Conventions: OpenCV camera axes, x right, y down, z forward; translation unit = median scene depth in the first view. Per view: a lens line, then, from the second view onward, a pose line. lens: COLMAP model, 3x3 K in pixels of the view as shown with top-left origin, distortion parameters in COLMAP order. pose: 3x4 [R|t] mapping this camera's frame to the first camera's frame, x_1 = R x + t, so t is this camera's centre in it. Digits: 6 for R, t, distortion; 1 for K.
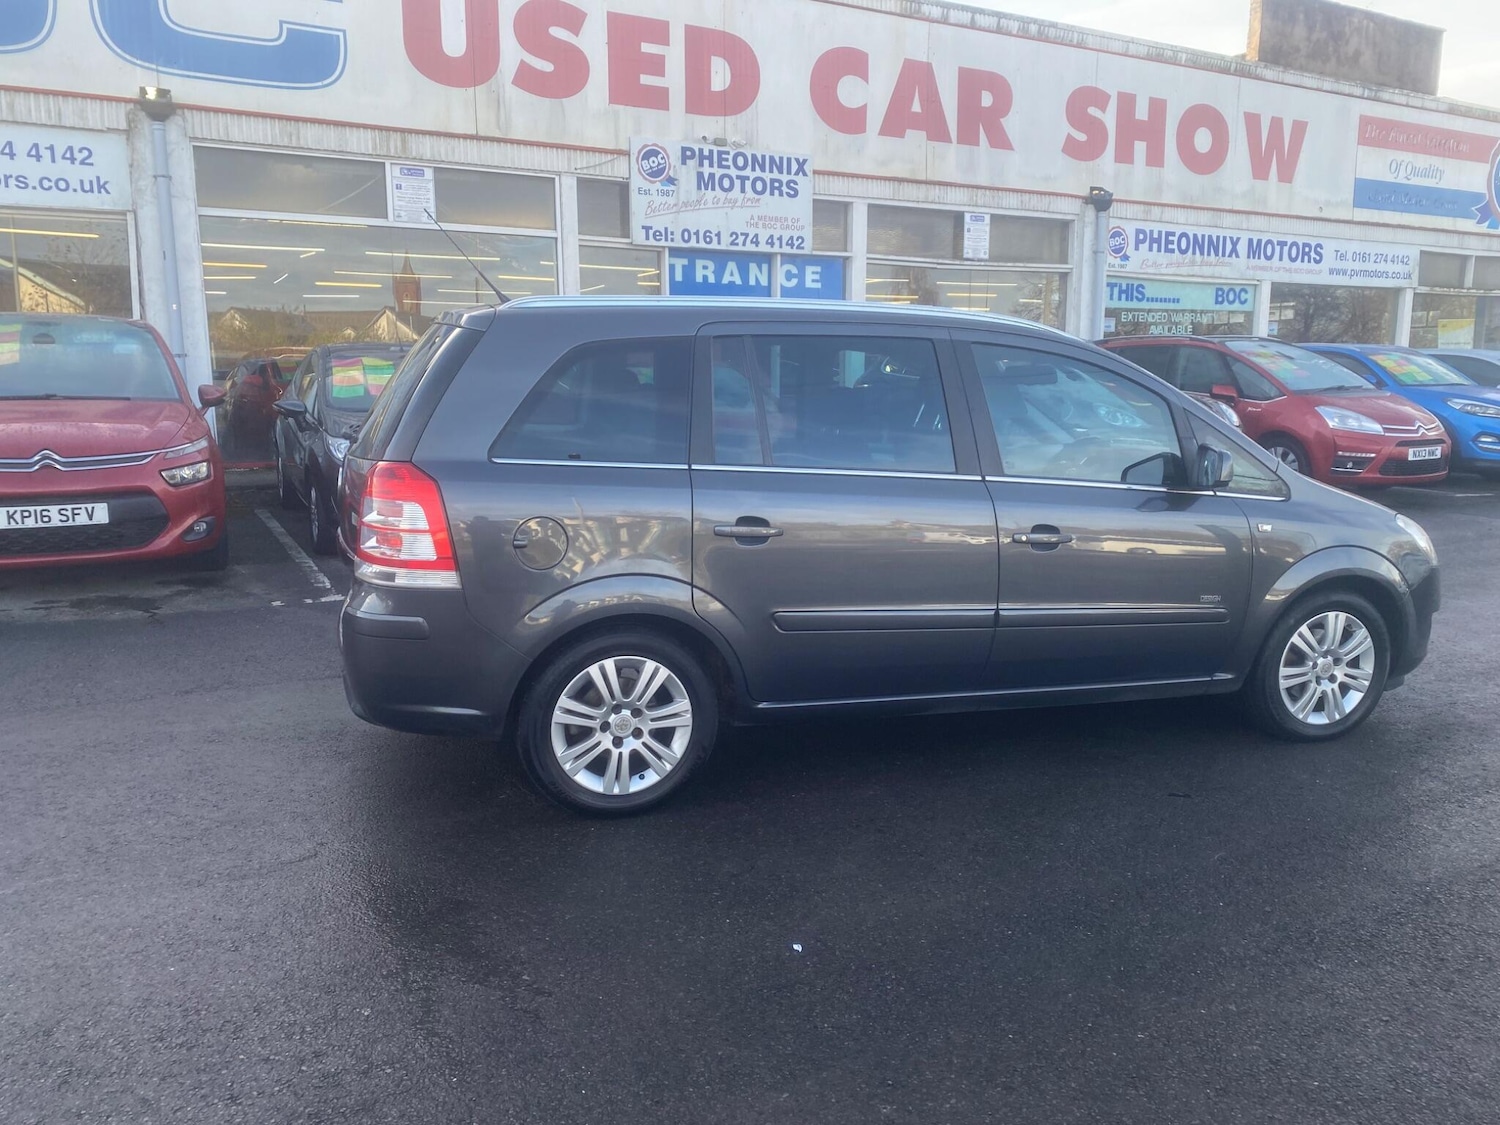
lens RADIAL K [[1131.7, 0, 741.1], [0, 1131.7, 570.9], [0, 0, 1]] dist [0.021537, -0.014339]
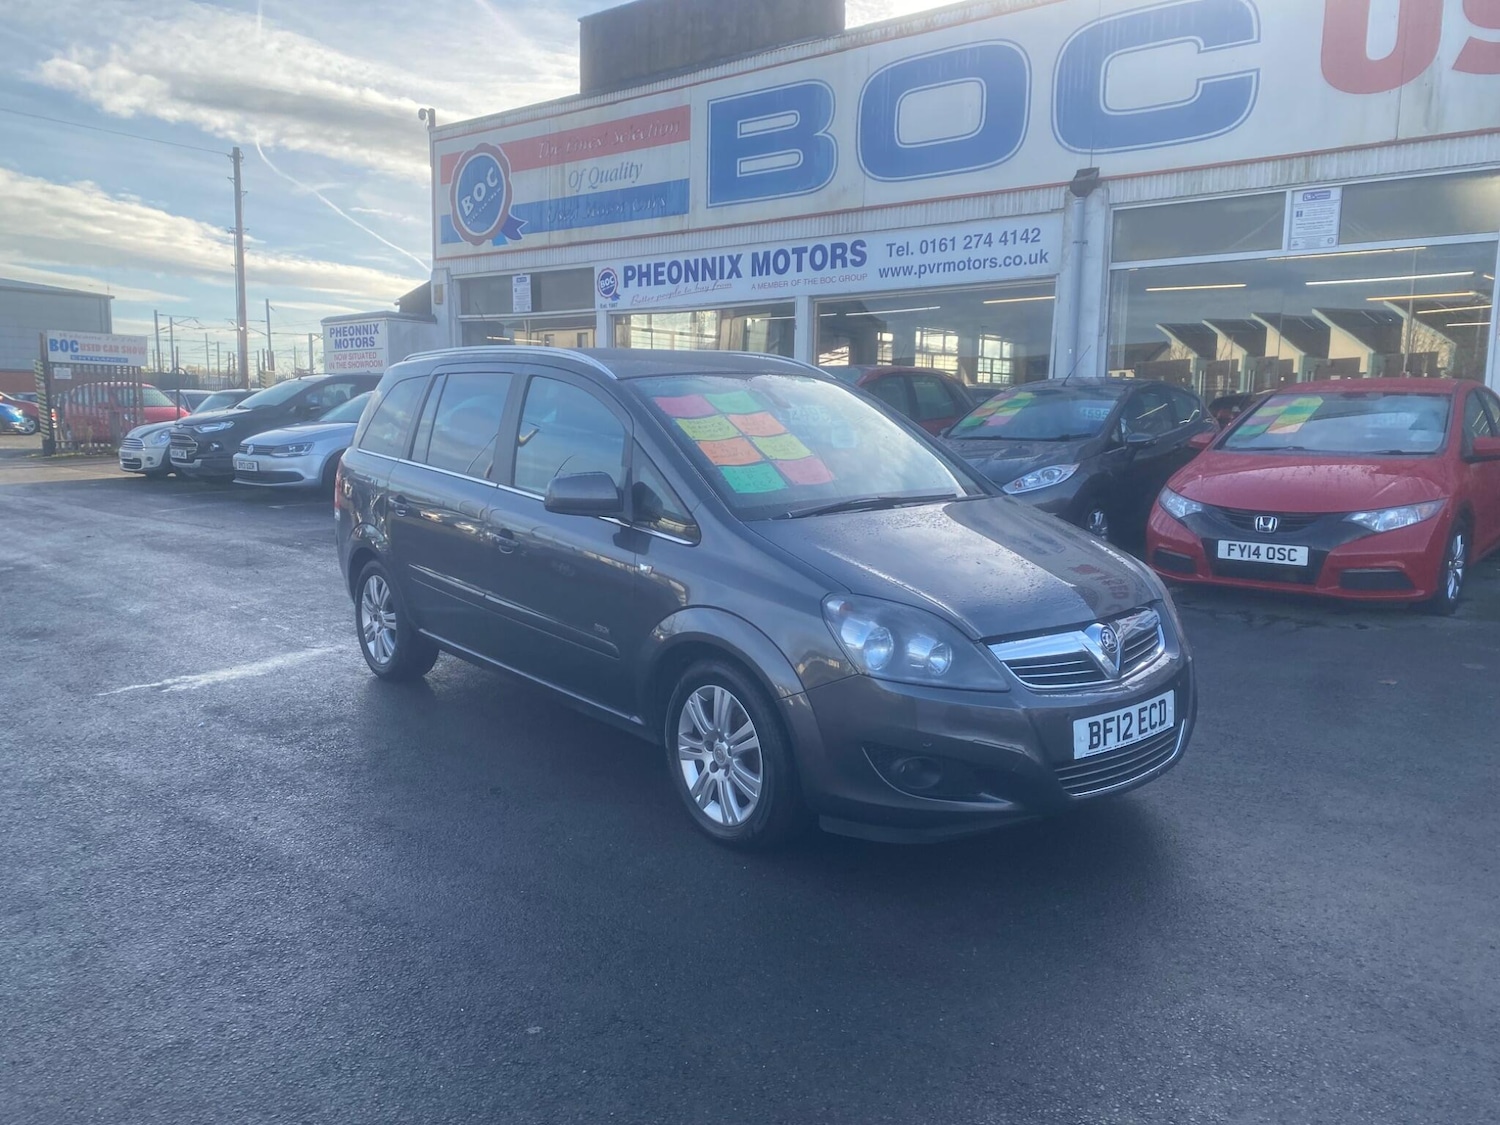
lens RADIAL K [[1136.5, 0, 753.4], [0, 1136.5, 571.1], [0, 0, 1]] dist [0.029199, -0.027603]
pose [[0.375396, 0.135032, -0.916976, 0.448698], [-0.161849, 0.983681, 0.078597, -0.041650], [0.912624, 0.118906, 0.391124, 0.233724]]
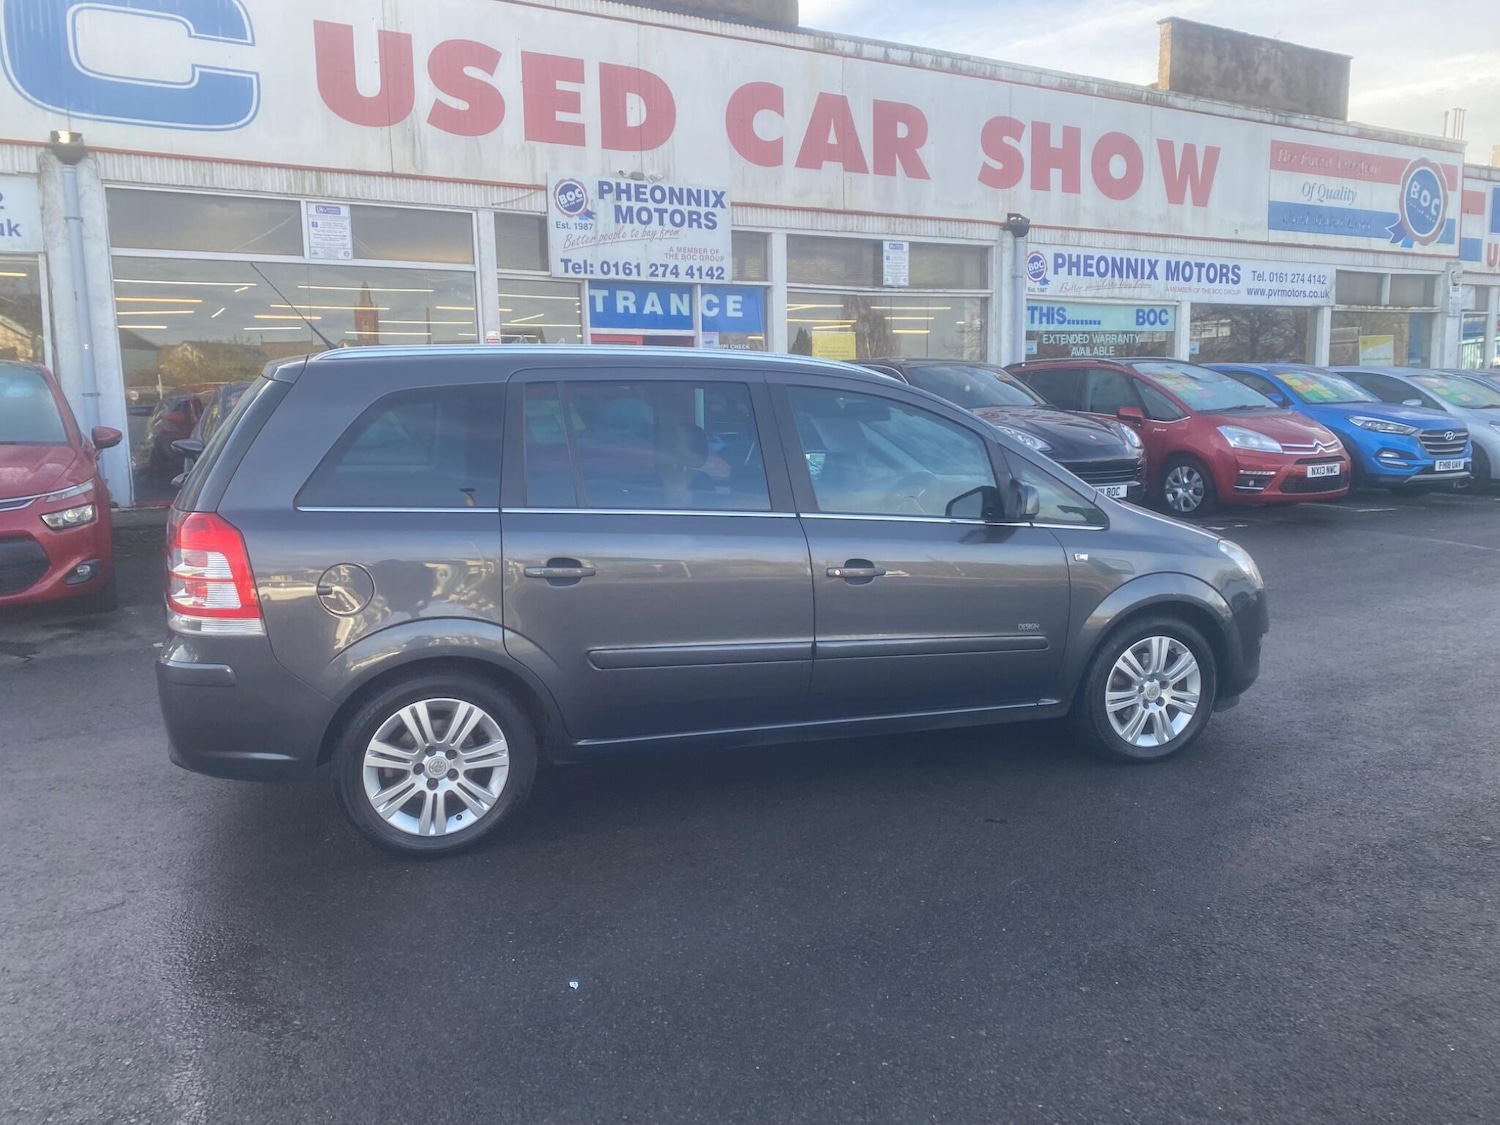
lens RADIAL K [[1129.0, 0, 724.2], [0, 1129.0, 558.2], [0, 0, 1]] dist [0.034297, -0.036462]
pose [[0.999645, -0.018926, 0.018753, 0.038178], [0.019476, 0.999372, -0.029599, -0.004209], [-0.018181, 0.029954, 0.999386, -0.007823]]
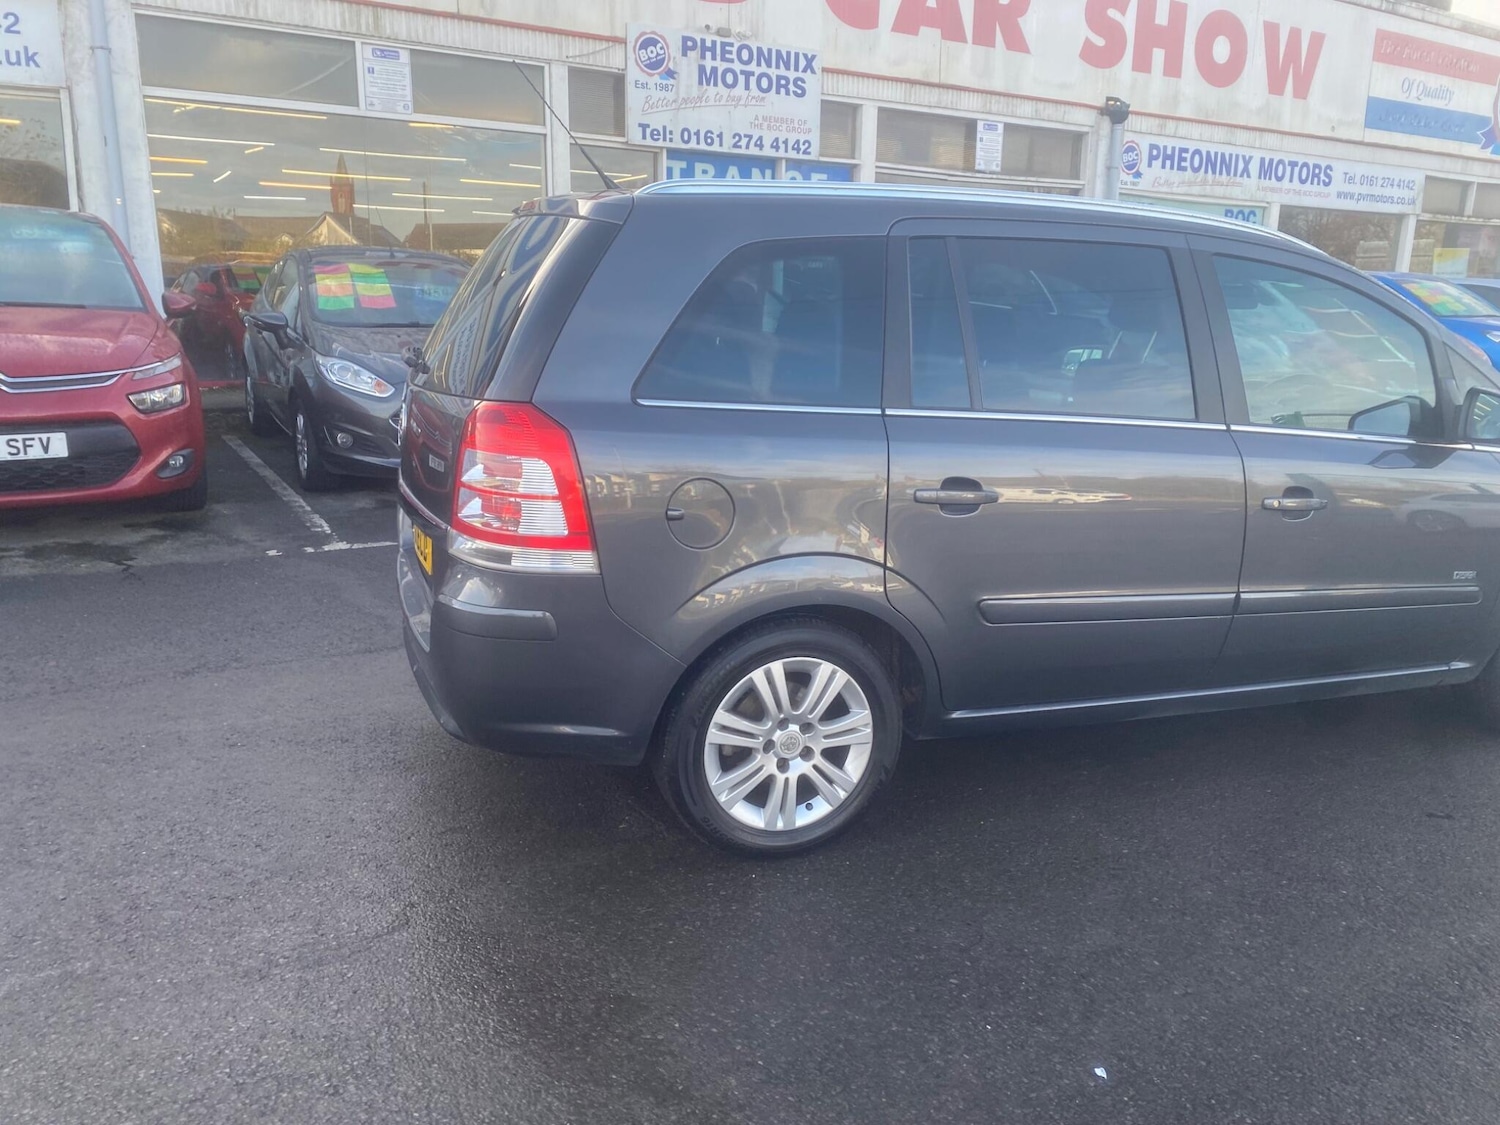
lens RADIAL K [[1136.5, 0, 753.4], [0, 1136.5, 571.1], [0, 0, 1]] dist [0.029199, -0.027603]
pose [[0.998484, 0.005811, 0.054727, -0.047898], [-0.009529, 0.997644, 0.067937, -0.009836], [-0.054203, -0.068355, 0.996188, 0.062282]]
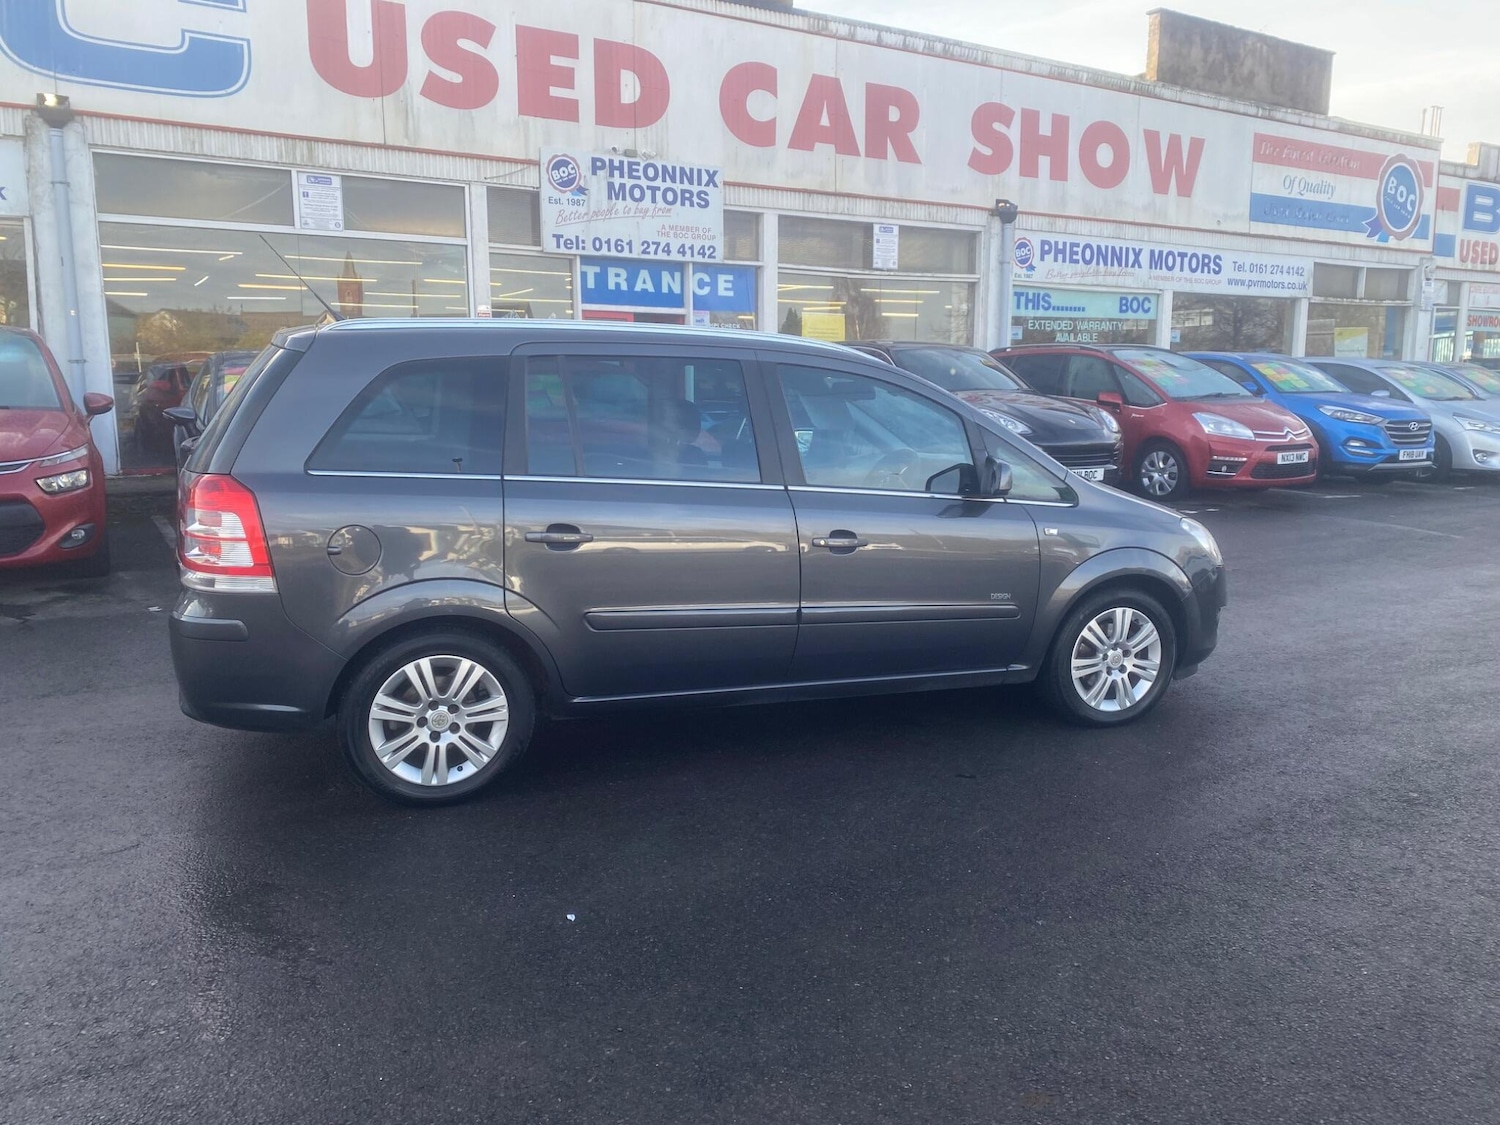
lens RADIAL K [[1129.8, 0, 750.0], [0, 1129.8, 562.5], [0, 0, 1]] dist [0.028396, -0.026079]
pose [[0.998589, -0.006470, 0.052706, 0.036949], [0.006911, 0.999943, -0.008187, -0.000441], [-0.052650, 0.008539, 0.998576, -0.024454]]
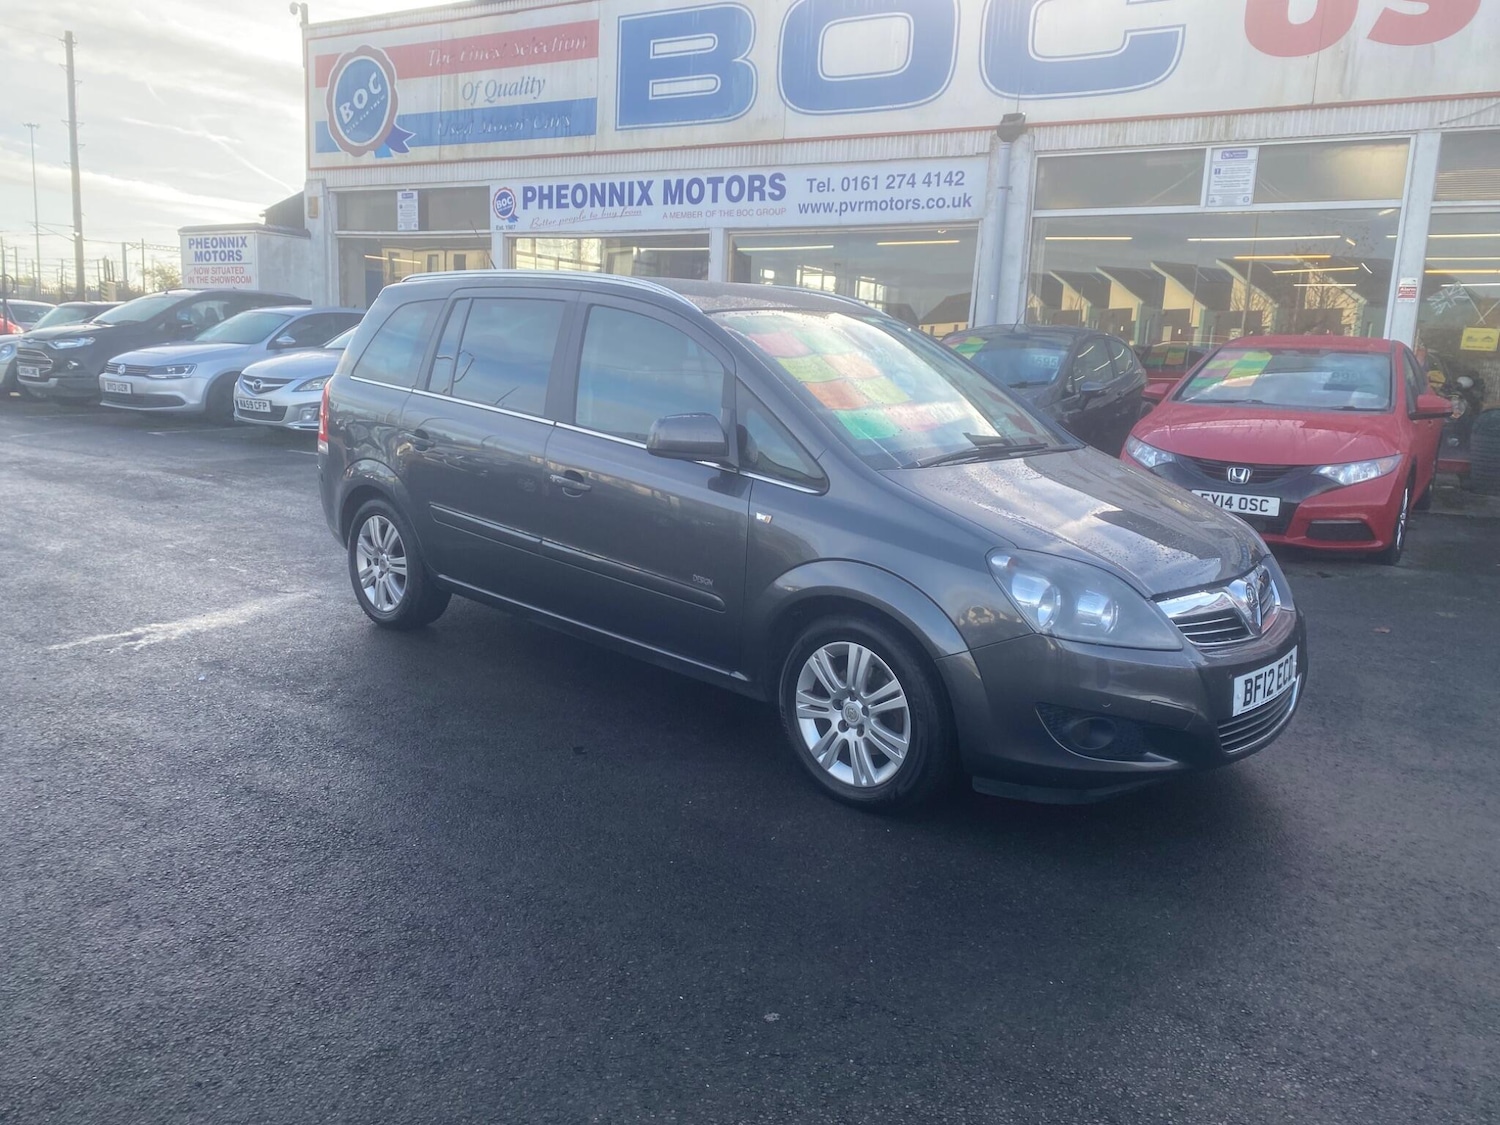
lens RADIAL K [[1138.0, 0, 756.0], [0, 1138.0, 563.2], [0, 0, 1]] dist [0.007234, 0.003727]
pose [[0.496417, 0.183111, -0.848552, 0.402123], [-0.184596, 0.977410, 0.102926, -0.031406], [0.848230, 0.105545, 0.519005, 0.175454]]
